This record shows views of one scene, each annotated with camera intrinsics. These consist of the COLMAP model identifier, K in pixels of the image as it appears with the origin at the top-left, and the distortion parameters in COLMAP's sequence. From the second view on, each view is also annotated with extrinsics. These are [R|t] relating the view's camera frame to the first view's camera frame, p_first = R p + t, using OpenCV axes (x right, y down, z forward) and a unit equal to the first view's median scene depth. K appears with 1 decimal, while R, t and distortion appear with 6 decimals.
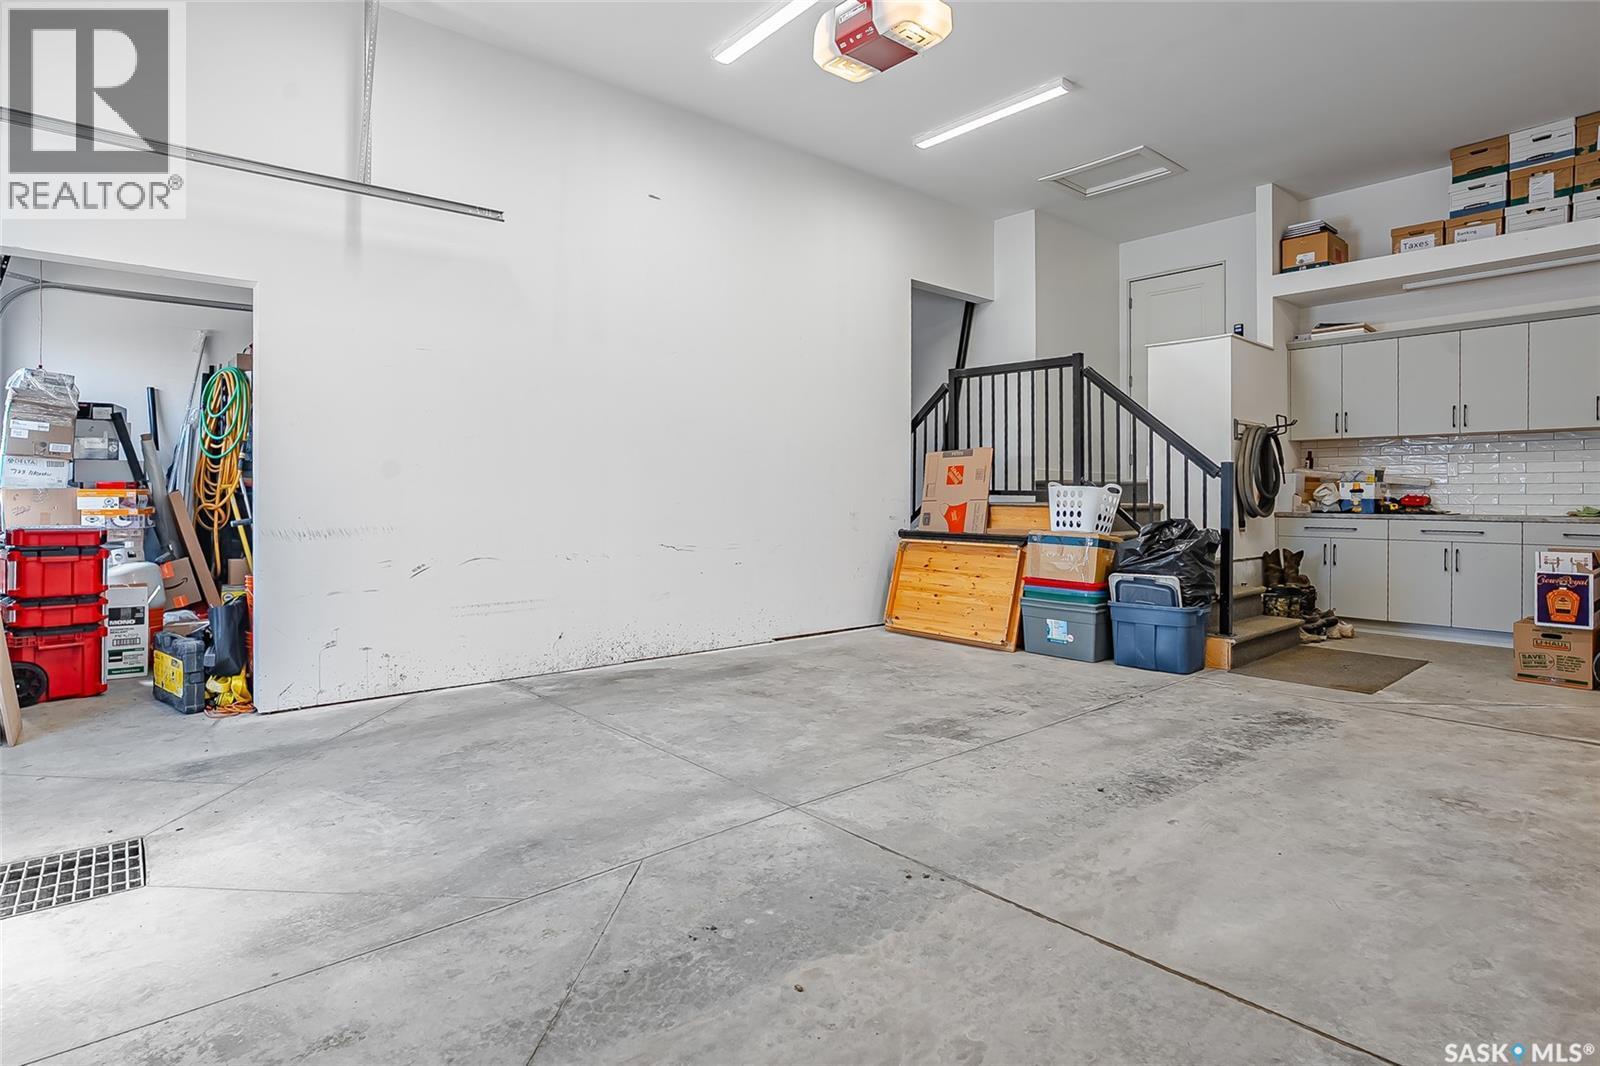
lens RADIAL K [[847.1, 0, 801.1], [0, 847.1, 478.1], [0, 0, 1]] dist [-0.028635, 0.029260]
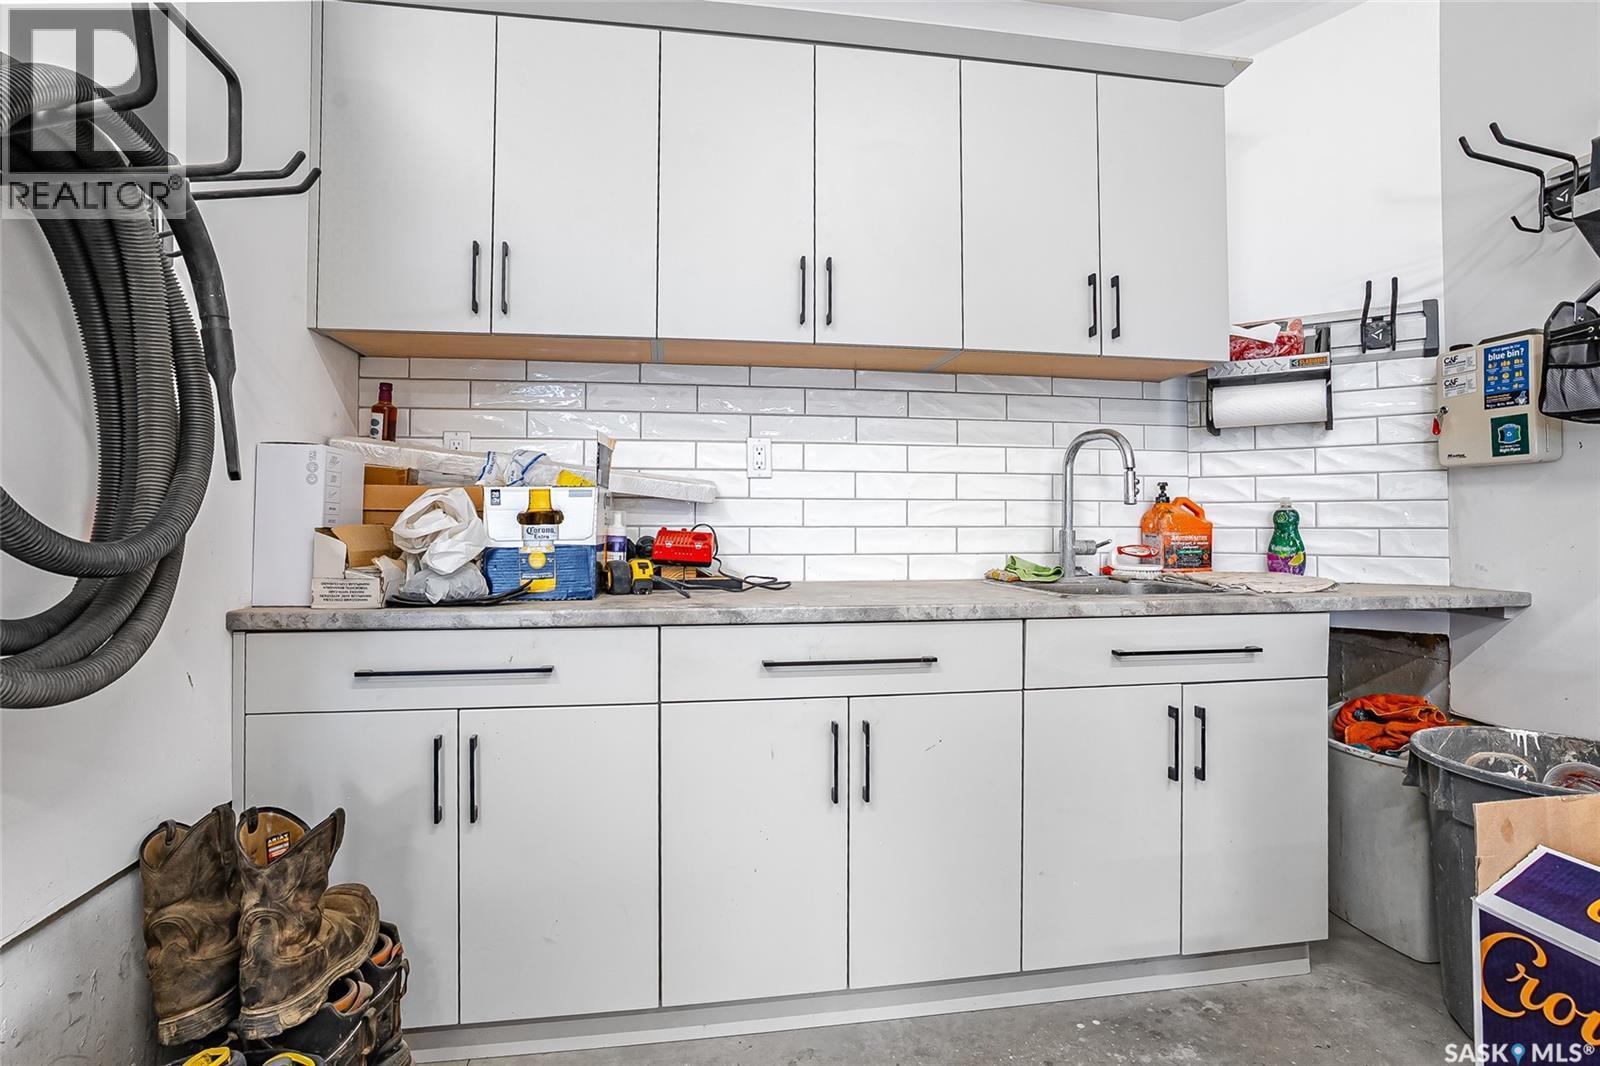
lens RADIAL K [[799.7, 0, 800.0], [0, 799.7, 533.0], [0, 0, 1]] dist [-0.060683, 0.033552]
pose [[0.533235, -0.011904, 0.845884, 0.489699], [-0.016570, 0.999562, 0.024512, 0.012553], [-0.845805, -0.027087, 0.532804, 0.796398]]
